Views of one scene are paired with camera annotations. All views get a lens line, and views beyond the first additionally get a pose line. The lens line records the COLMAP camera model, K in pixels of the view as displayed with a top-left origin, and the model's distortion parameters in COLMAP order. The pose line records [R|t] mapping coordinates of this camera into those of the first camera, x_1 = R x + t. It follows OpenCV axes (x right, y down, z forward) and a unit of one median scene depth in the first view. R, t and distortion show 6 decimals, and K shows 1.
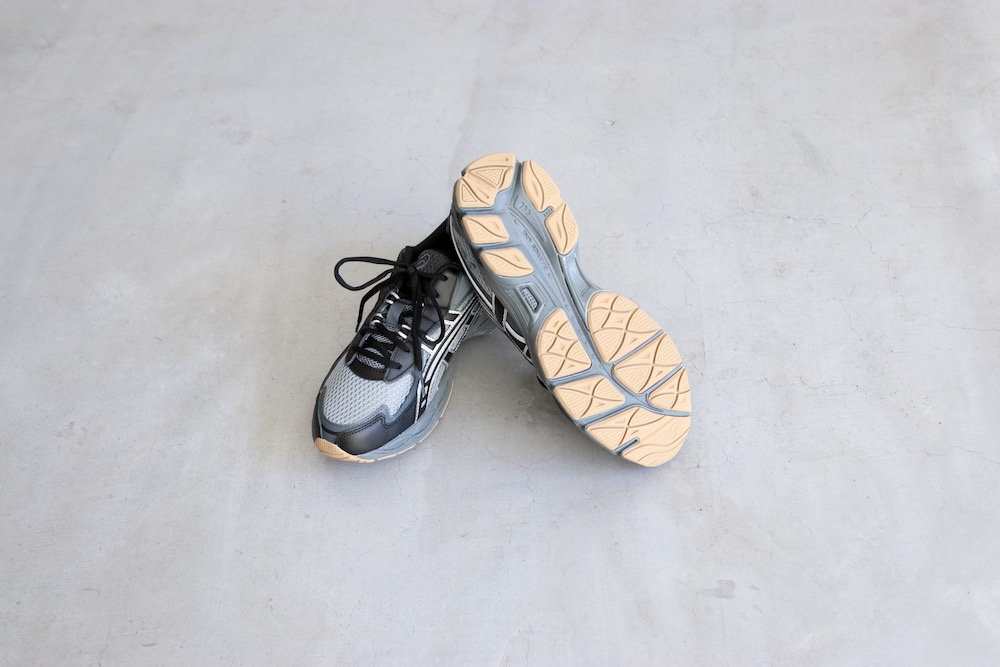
lens RADIAL K [[1094.2, 0, 496.3], [0, 1094.2, 342.0], [0, 0, 1]] dist [-0.091436, 0.000000]
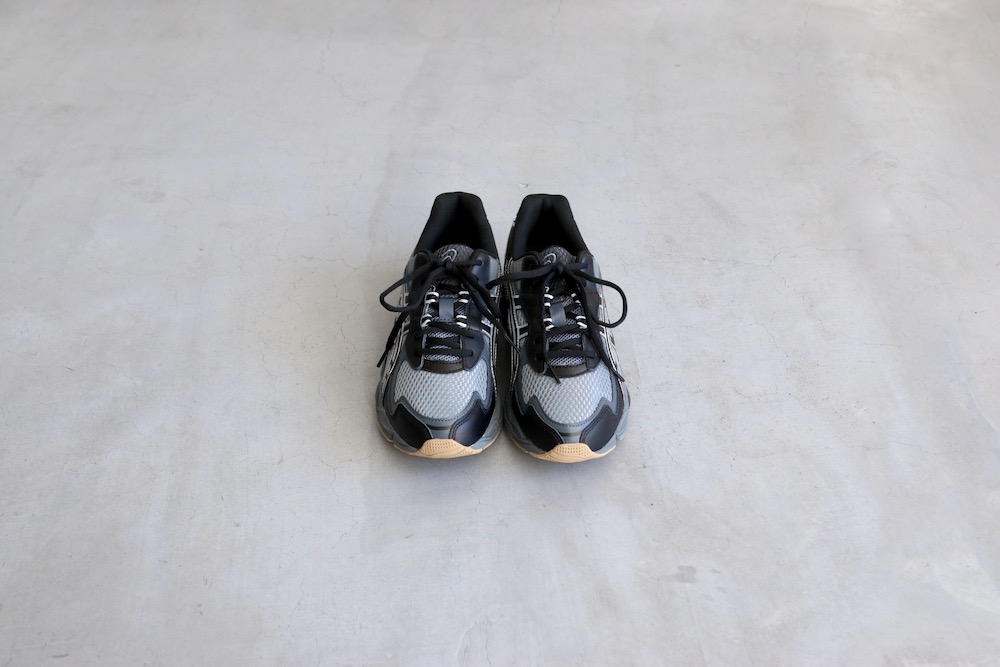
lens RADIAL K [[1094.2, 0, 491.4], [0, 1094.2, 340.4], [0, 0, 1]] dist [-0.091436, 0.000000]
pose [[0.991421, 0.001392, 0.130703, -0.075872], [0.025701, 0.978347, -0.205370, 0.191154], [-0.128159, 0.206967, 0.969917, 0.038918]]
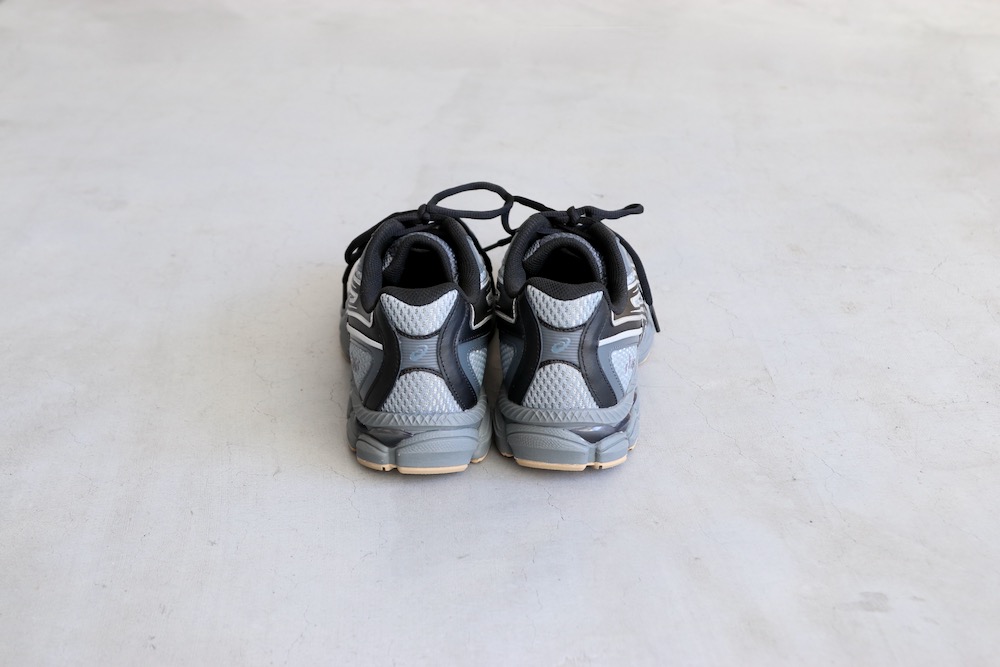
lens RADIAL K [[1345.6, 0, 500.5], [0, 1345.6, 334.1], [0, 0, 1]] dist [-0.035733, 0.000000]
pose [[0.992644, 0.027455, 0.117915, -0.096701], [0.022635, 0.914690, -0.403523, 0.349935], [-0.118934, 0.403224, 0.907340, 0.203823]]
